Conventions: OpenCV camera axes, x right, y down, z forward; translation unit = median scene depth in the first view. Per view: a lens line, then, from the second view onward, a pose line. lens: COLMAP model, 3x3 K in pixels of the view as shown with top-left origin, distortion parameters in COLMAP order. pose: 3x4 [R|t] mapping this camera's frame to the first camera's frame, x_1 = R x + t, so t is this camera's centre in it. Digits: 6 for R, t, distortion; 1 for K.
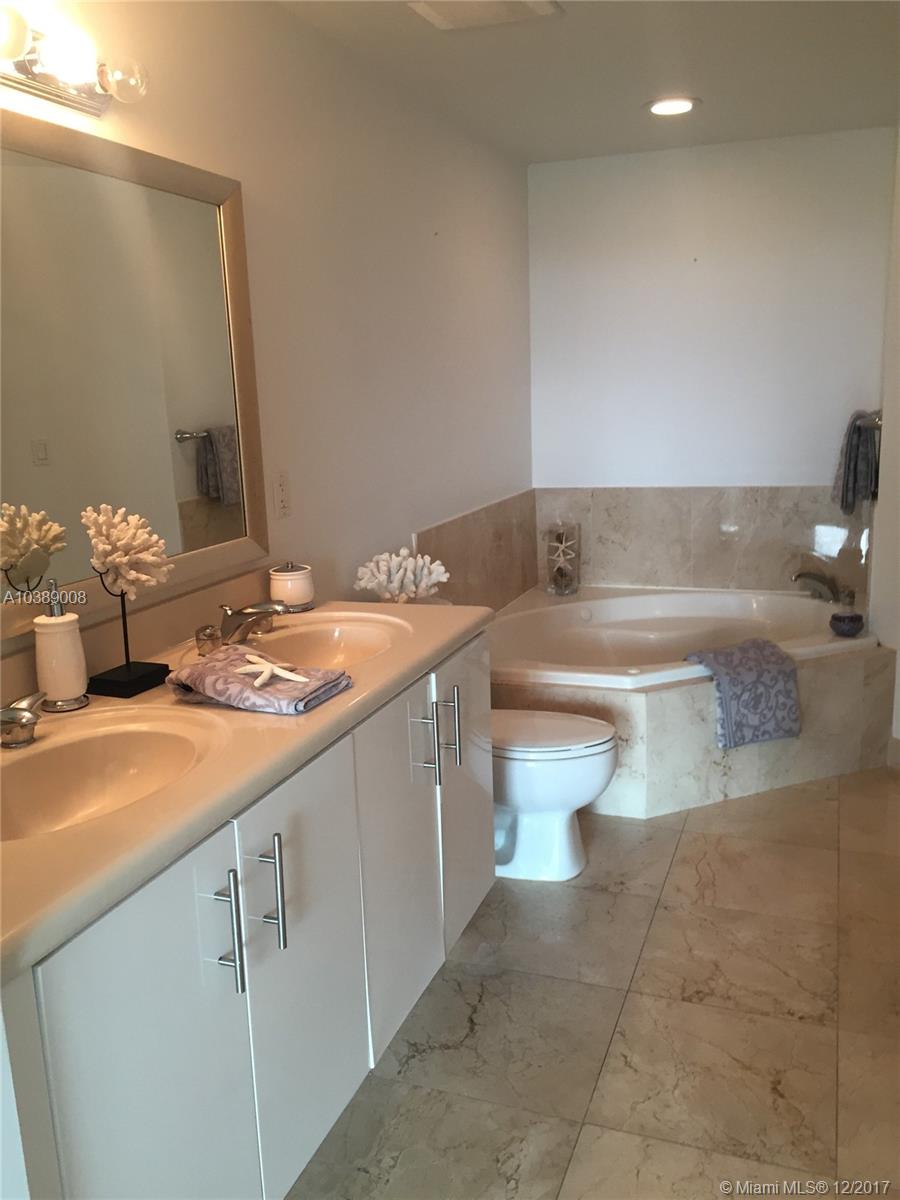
lens RADIAL K [[1027.6, 0, 450.0], [0, 1027.6, 600.0], [0, 0, 1]] dist [0.083432, -0.133578]
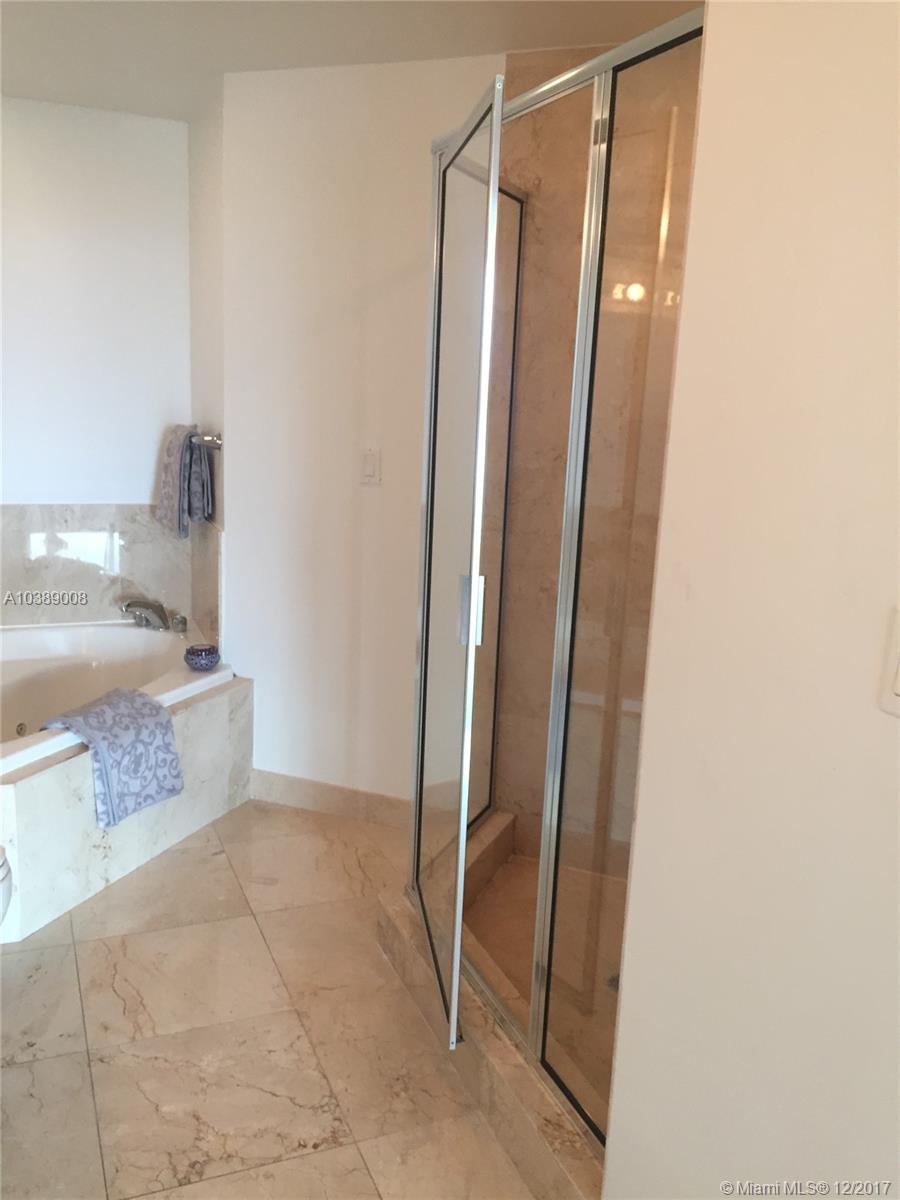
lens RADIAL K [[1027.6, 0, 450.0], [0, 1027.6, 600.0], [0, 0, 1]] dist [0.083432, -0.133578]
pose [[0.722877, -0.077137, 0.686657, -0.095881], [0.070330, 0.996802, 0.037938, -0.051987], [-0.687388, 0.020868, 0.725991, 0.192916]]
